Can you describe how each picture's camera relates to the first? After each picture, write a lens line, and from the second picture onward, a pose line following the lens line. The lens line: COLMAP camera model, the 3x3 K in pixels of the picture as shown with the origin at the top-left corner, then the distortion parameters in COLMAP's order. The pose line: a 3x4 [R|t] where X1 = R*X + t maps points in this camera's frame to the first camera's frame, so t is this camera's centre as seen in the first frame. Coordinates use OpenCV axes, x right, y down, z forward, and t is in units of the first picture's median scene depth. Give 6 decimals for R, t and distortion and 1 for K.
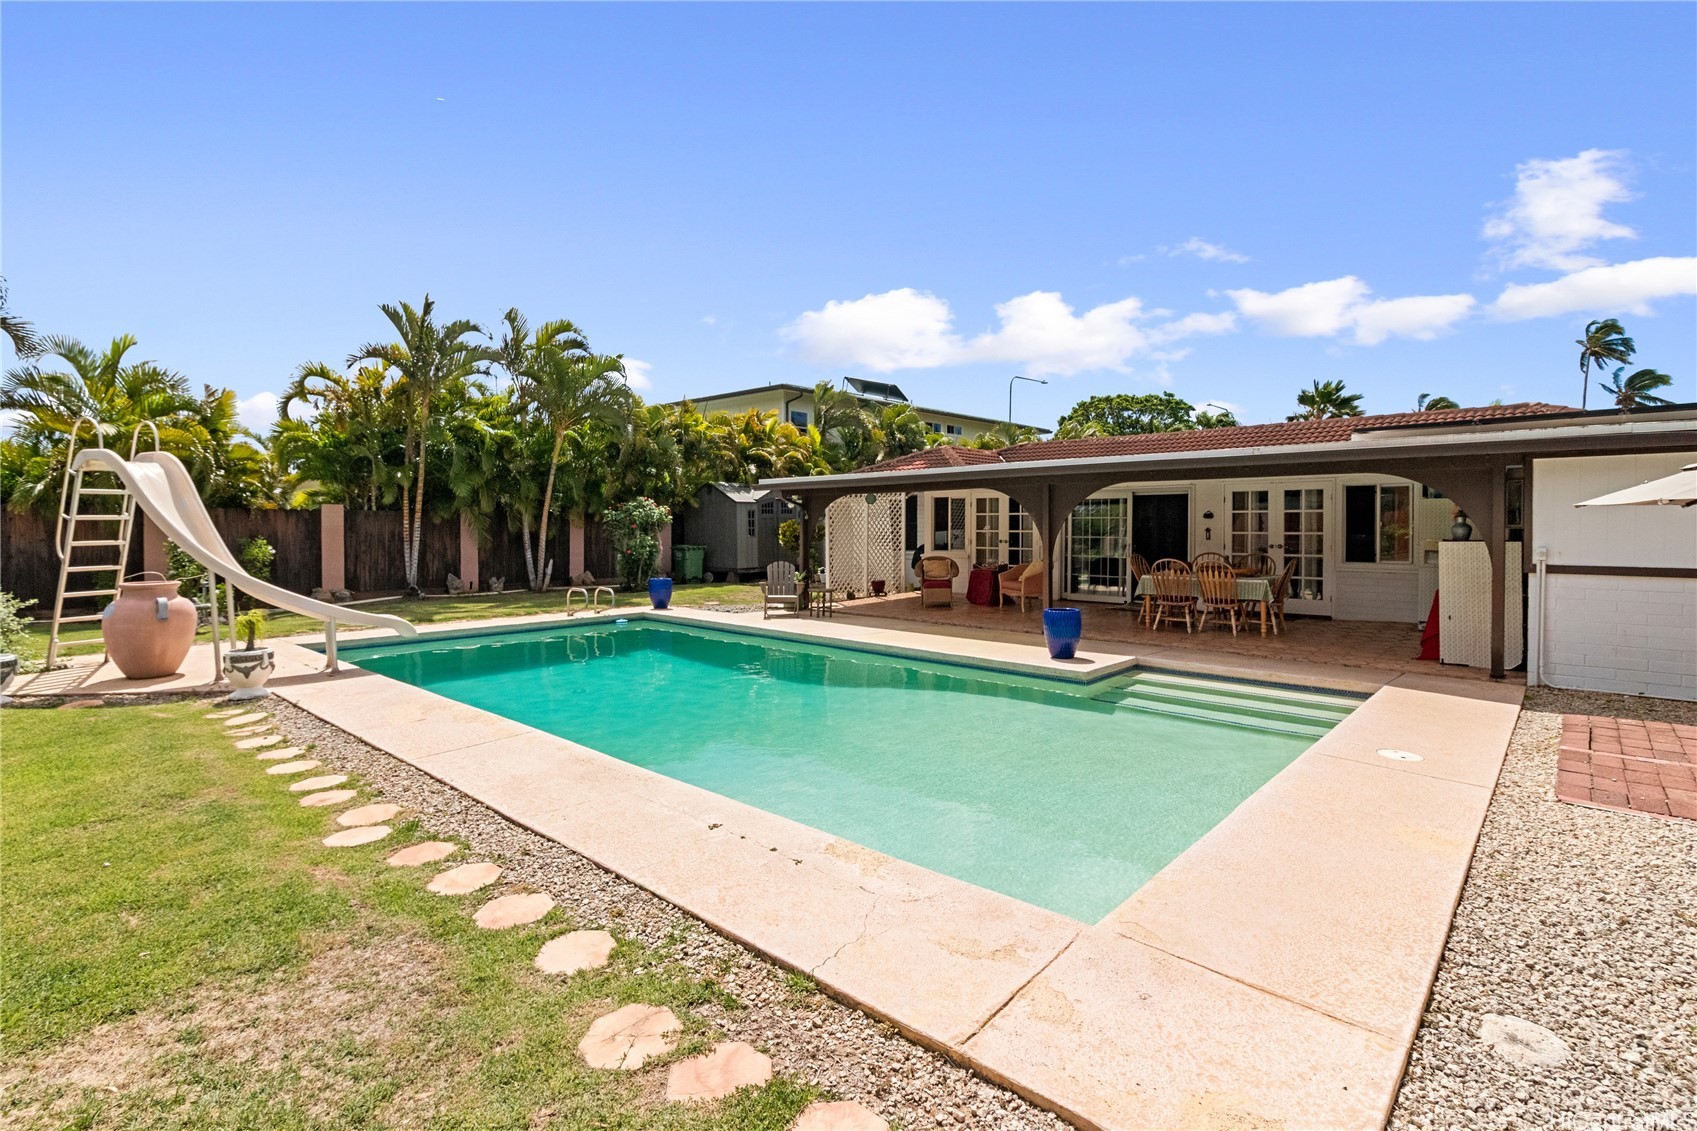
lens RADIAL K [[807.1, 0, 848.0], [0, 807.1, 534.1], [0, 0, 1]] dist [-0.002311, -0.000811]
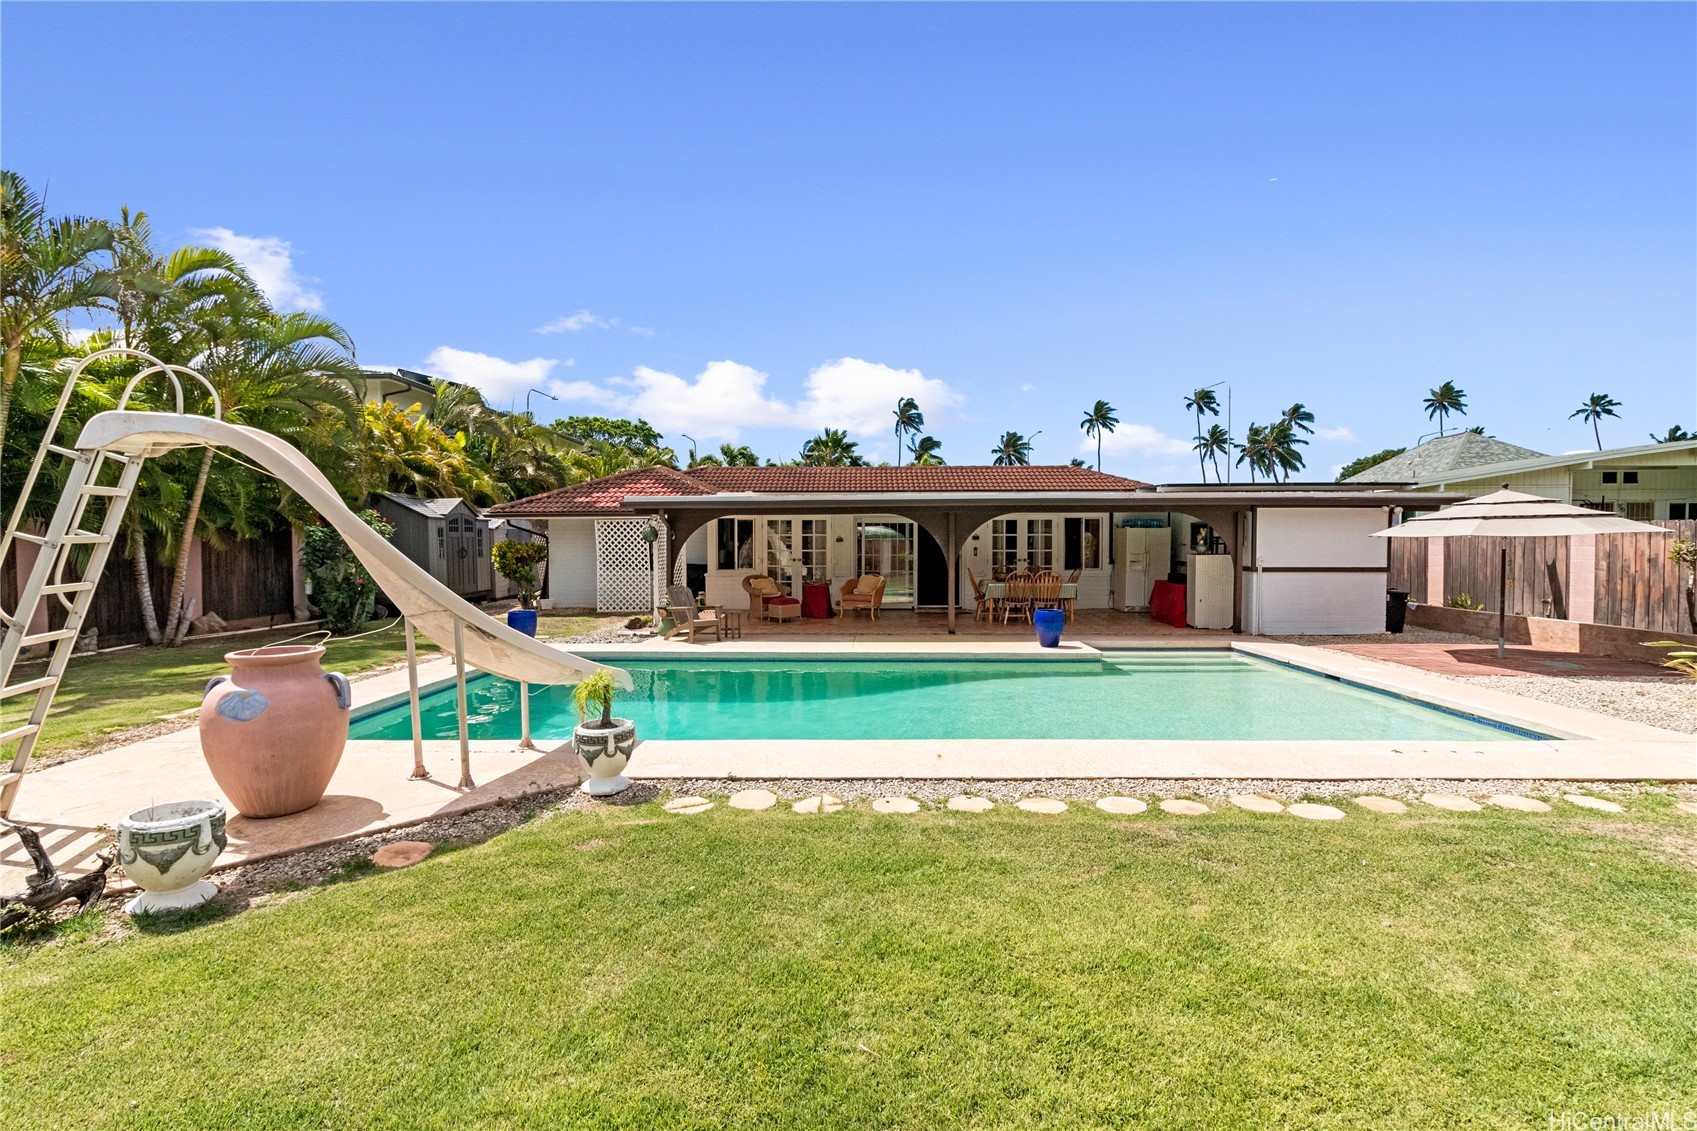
lens RADIAL K [[796.0, 0, 838.0], [0, 796.0, 566.5], [0, 0, 1]] dist [0.008243, -0.000395]
pose [[0.746914, -0.020833, 0.664594, -0.489647], [0.009450, 0.999741, 0.020718, -0.004142], [-0.664854, -0.009195, 0.746917, 0.152820]]
